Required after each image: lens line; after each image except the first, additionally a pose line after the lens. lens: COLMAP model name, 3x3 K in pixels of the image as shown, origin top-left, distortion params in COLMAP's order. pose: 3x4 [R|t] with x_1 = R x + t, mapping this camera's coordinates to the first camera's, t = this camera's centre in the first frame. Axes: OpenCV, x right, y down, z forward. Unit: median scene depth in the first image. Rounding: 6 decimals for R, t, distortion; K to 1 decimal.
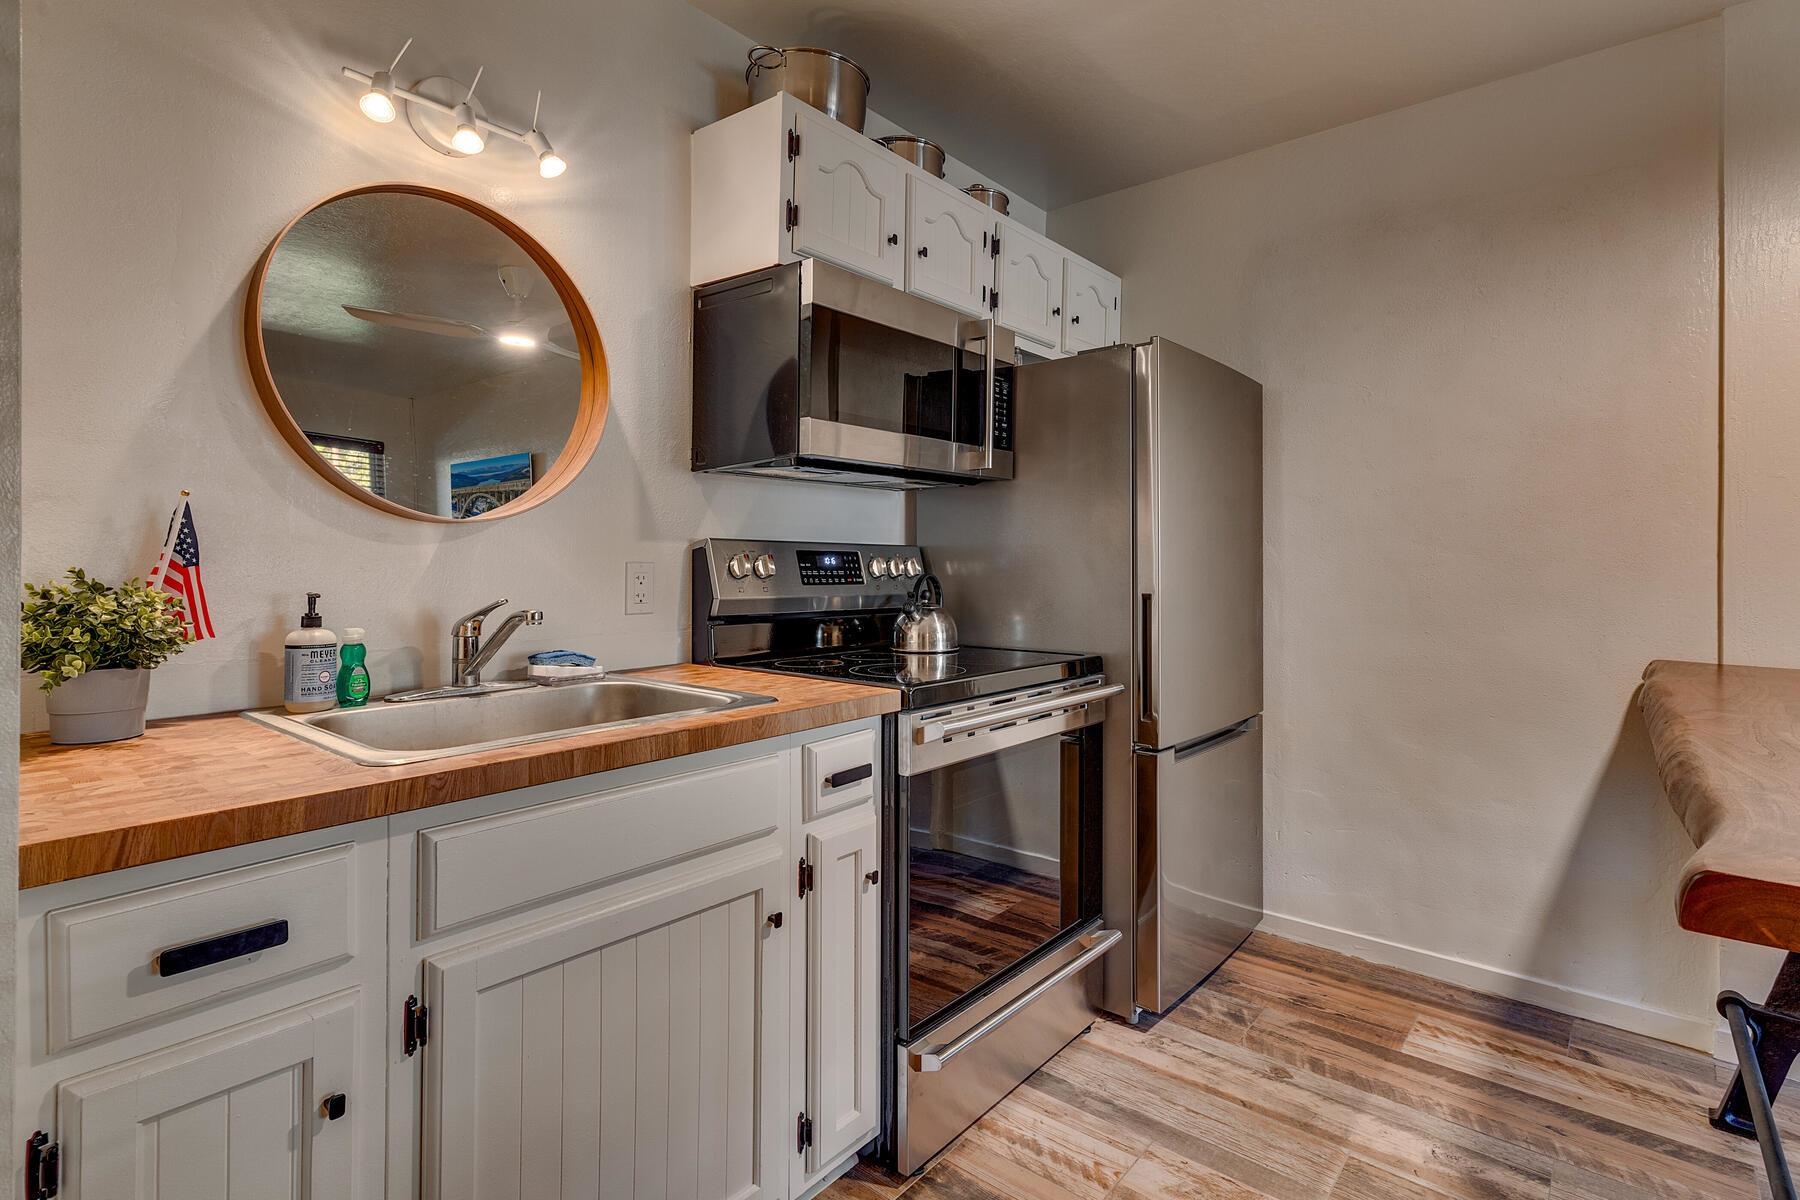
lens RADIAL K [[873.7, 0, 898.8], [0, 873.7, 570.0], [0, 0, 1]] dist [0.001639, 0.000433]
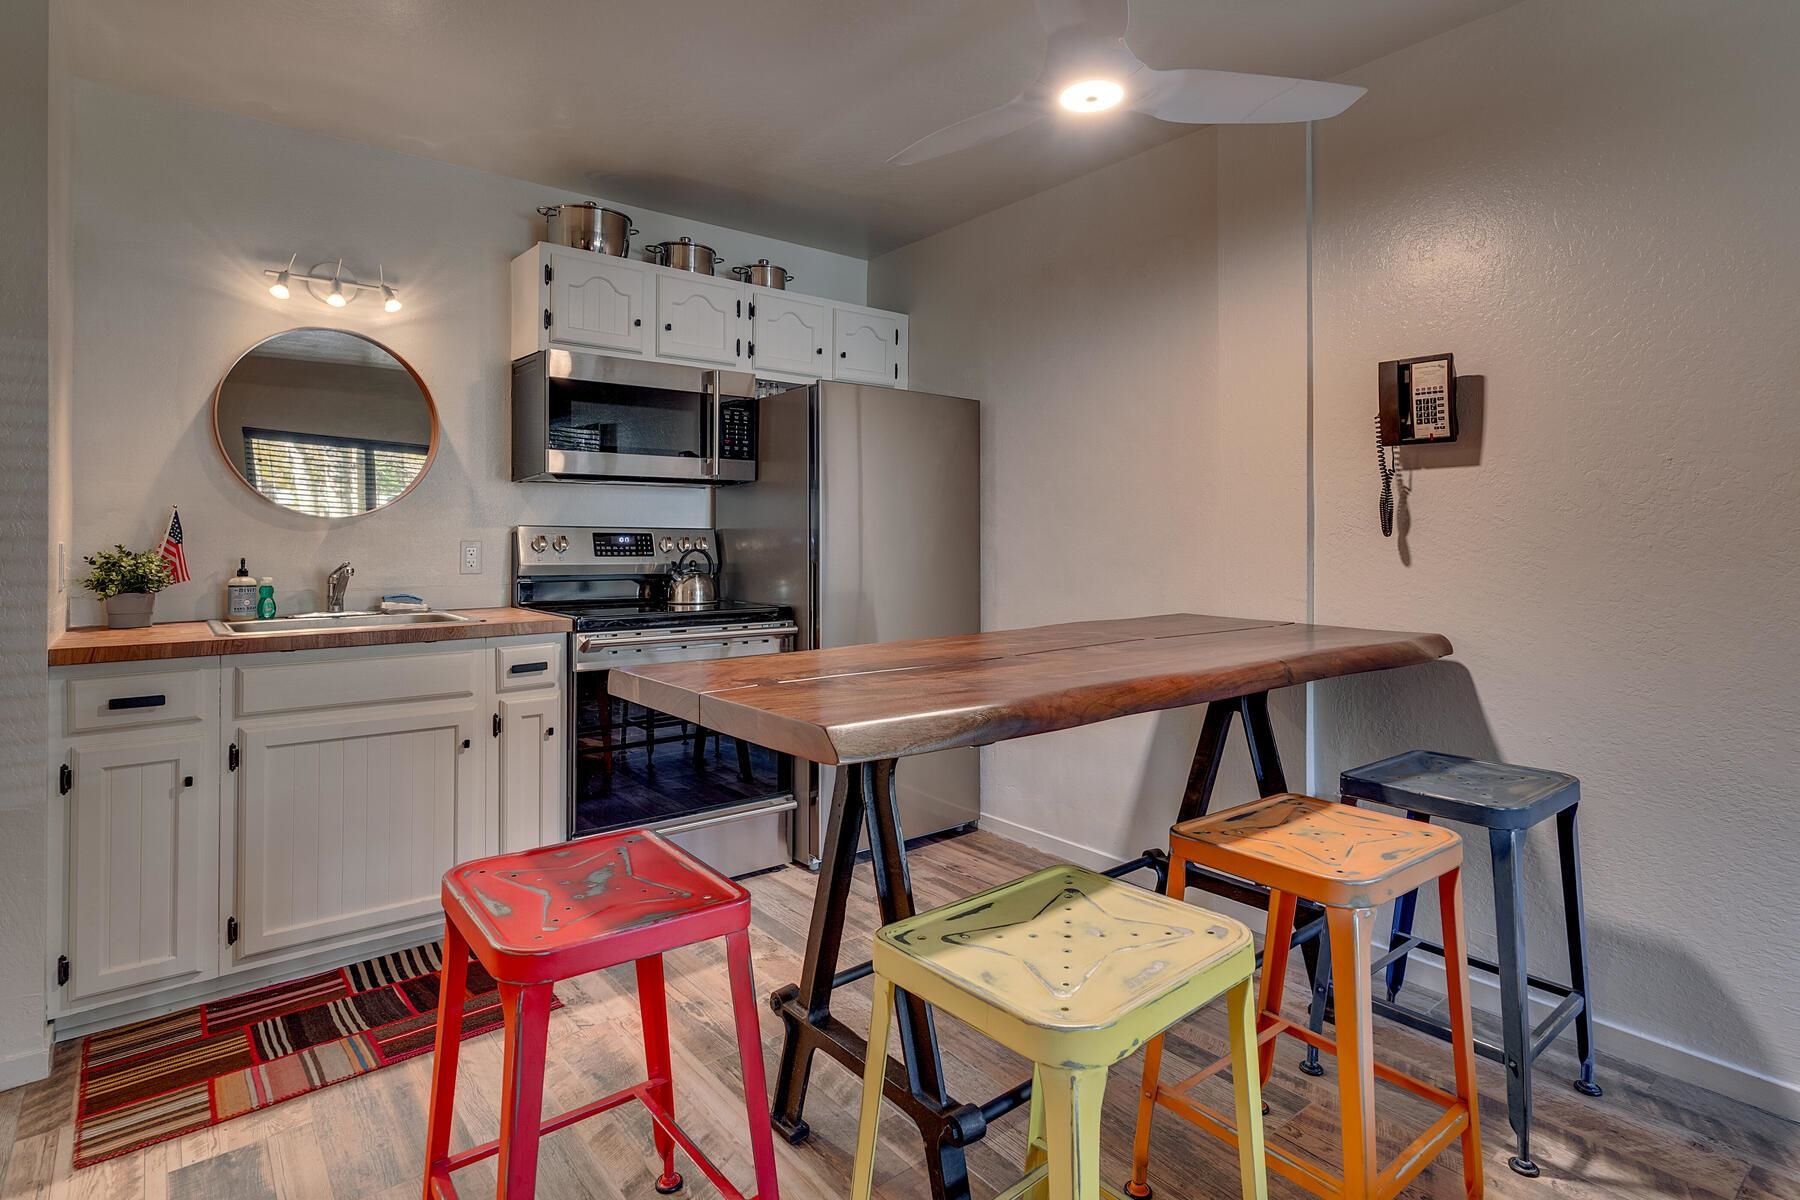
lens RADIAL K [[911.9, 0, 898.6], [0, 911.9, 548.5], [0, 0, 1]] dist [-0.002205, 0.000643]
pose [[0.981117, -0.000732, -0.193414, 0.903513], [0.000699, 1.000000, -0.000239, 0.006450], [0.193414, 0.000099, 0.981117, -0.535093]]
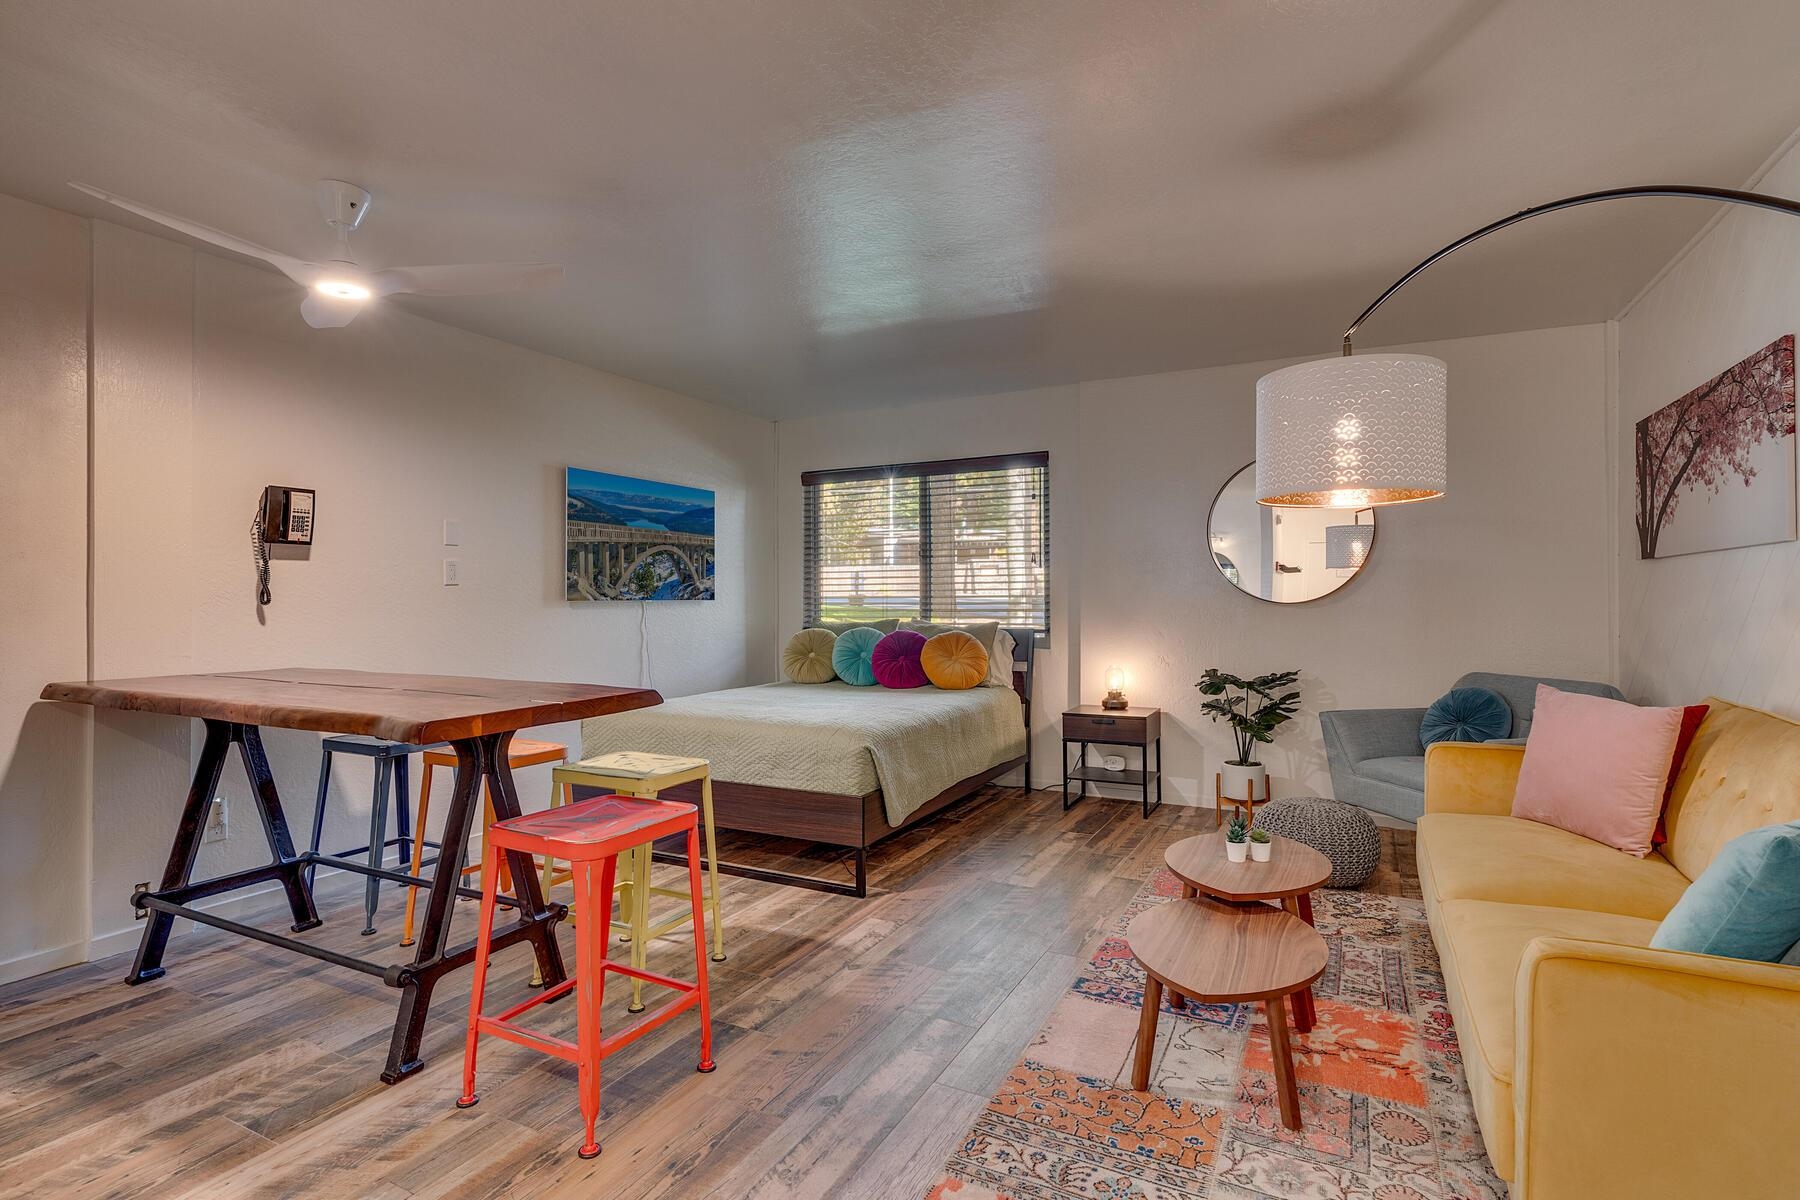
lens RADIAL K [[886.1, 0, 900.0], [0, 886.1, 600.0], [0, 0, 1]] dist [0.001017, 0.000326]
pose [[-0.225431, -0.003235, 0.974254, -0.863527], [0.008457, 0.999950, 0.005278, -0.022250], [-0.974222, 0.009429, -0.225393, 0.060267]]
